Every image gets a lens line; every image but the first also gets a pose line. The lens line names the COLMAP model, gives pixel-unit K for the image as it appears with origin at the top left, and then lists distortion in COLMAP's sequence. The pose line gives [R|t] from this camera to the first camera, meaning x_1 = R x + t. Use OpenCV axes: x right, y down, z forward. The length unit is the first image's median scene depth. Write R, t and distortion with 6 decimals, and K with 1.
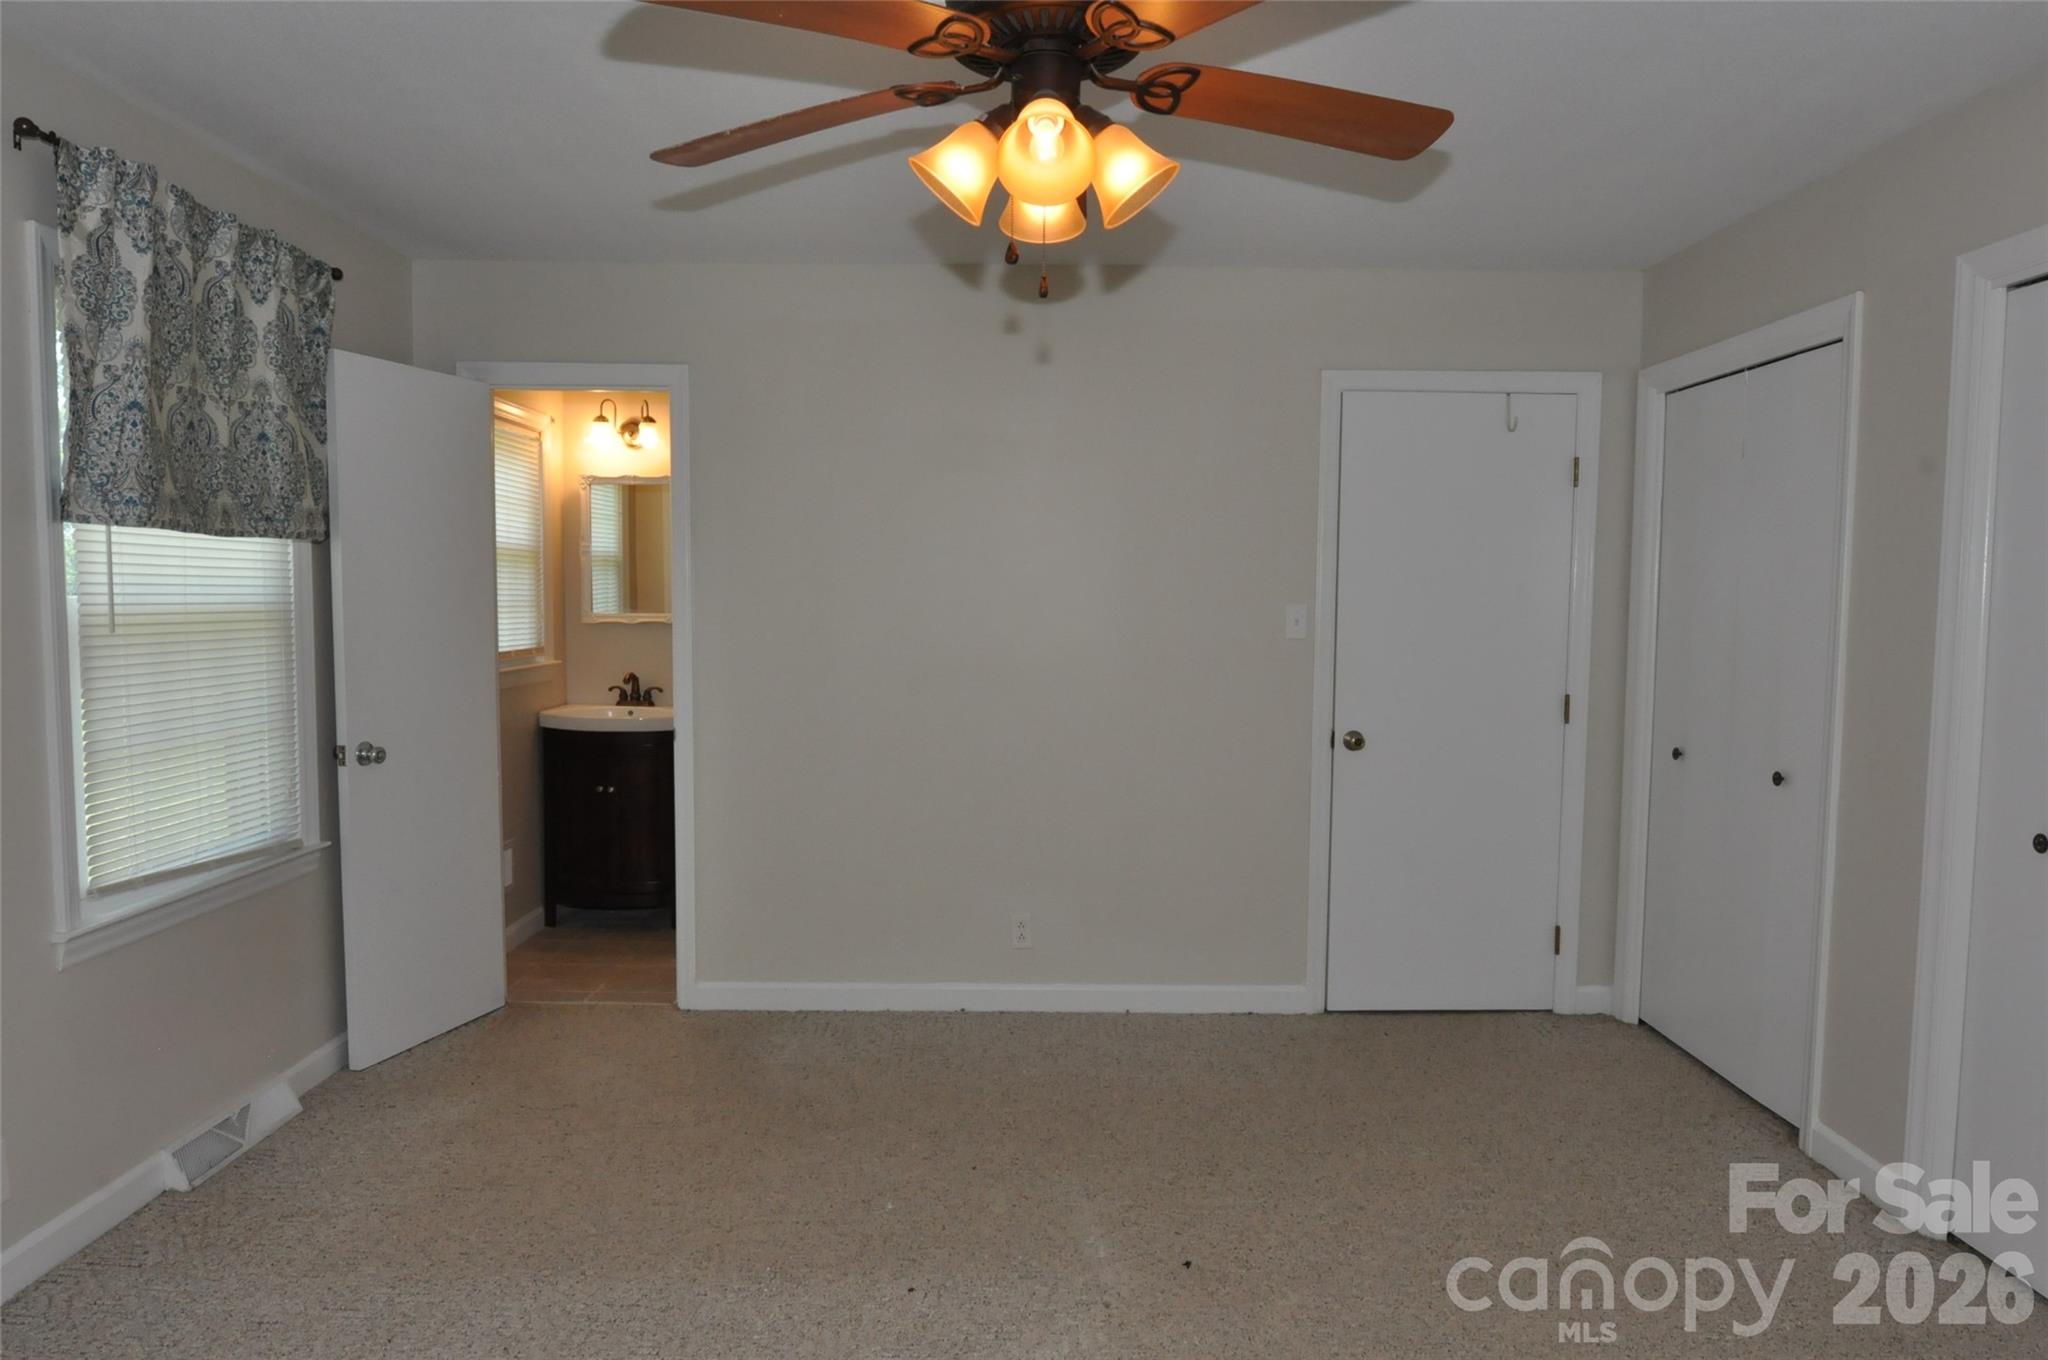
lens RADIAL K [[1248.3, 0, 1024.0], [0, 1248.3, 680.0], [0, 0, 1]] dist [-0.010254, -0.004193]
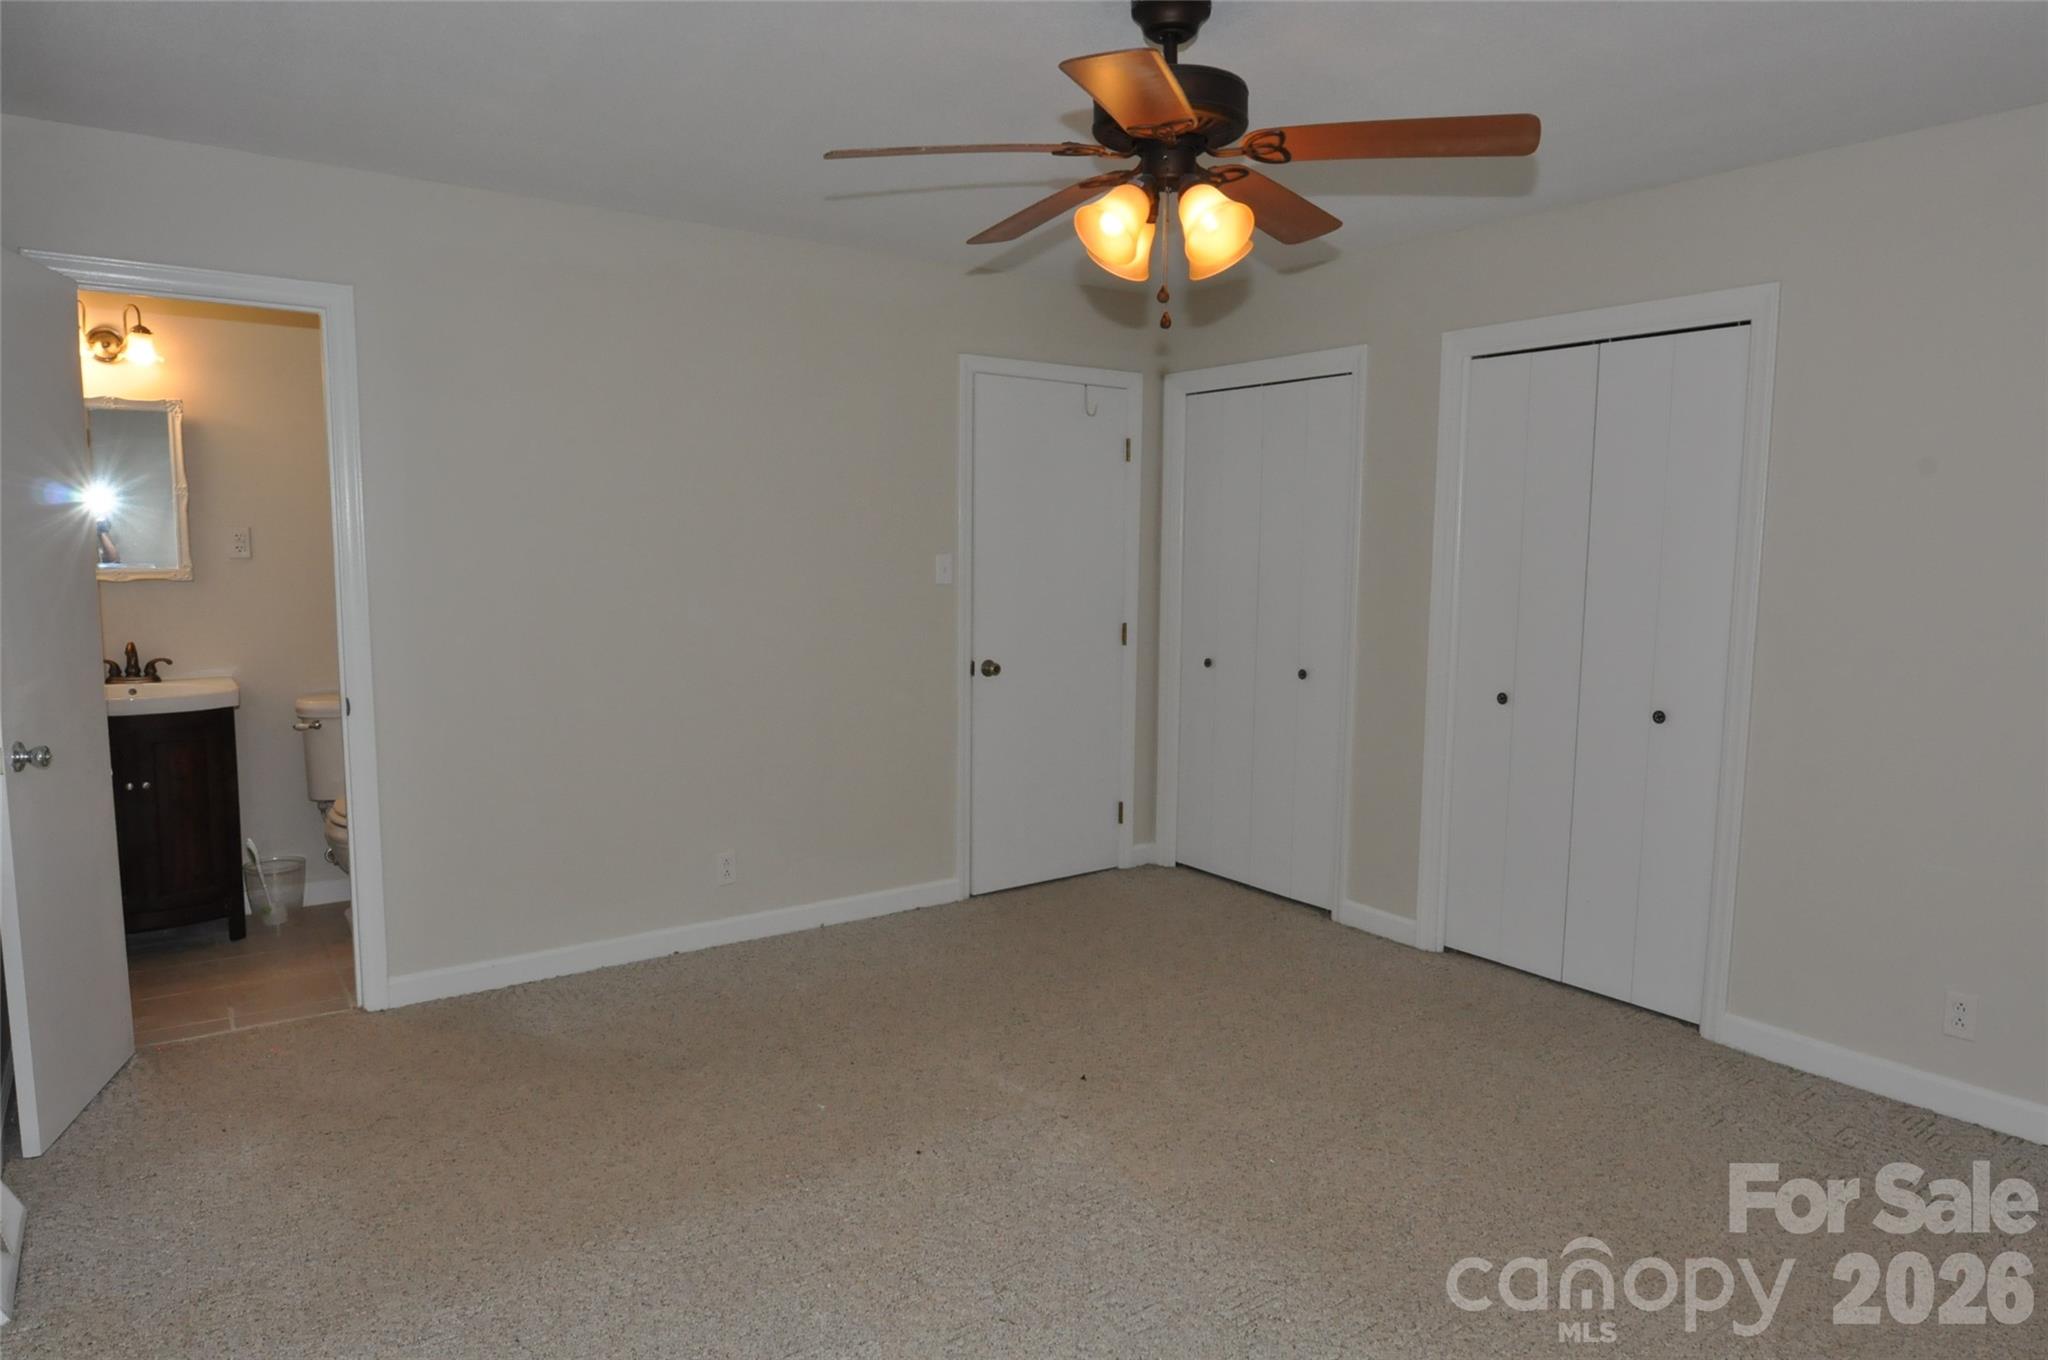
lens RADIAL K [[1248.3, 0, 1024.0], [0, 1248.3, 680.0], [0, 0, 1]] dist [-0.010254, -0.004193]
pose [[0.812718, -0.064383, 0.579089, -0.403386], [0.037240, 0.997584, 0.058646, -0.009106], [-0.581466, -0.026097, 0.813152, 0.004710]]
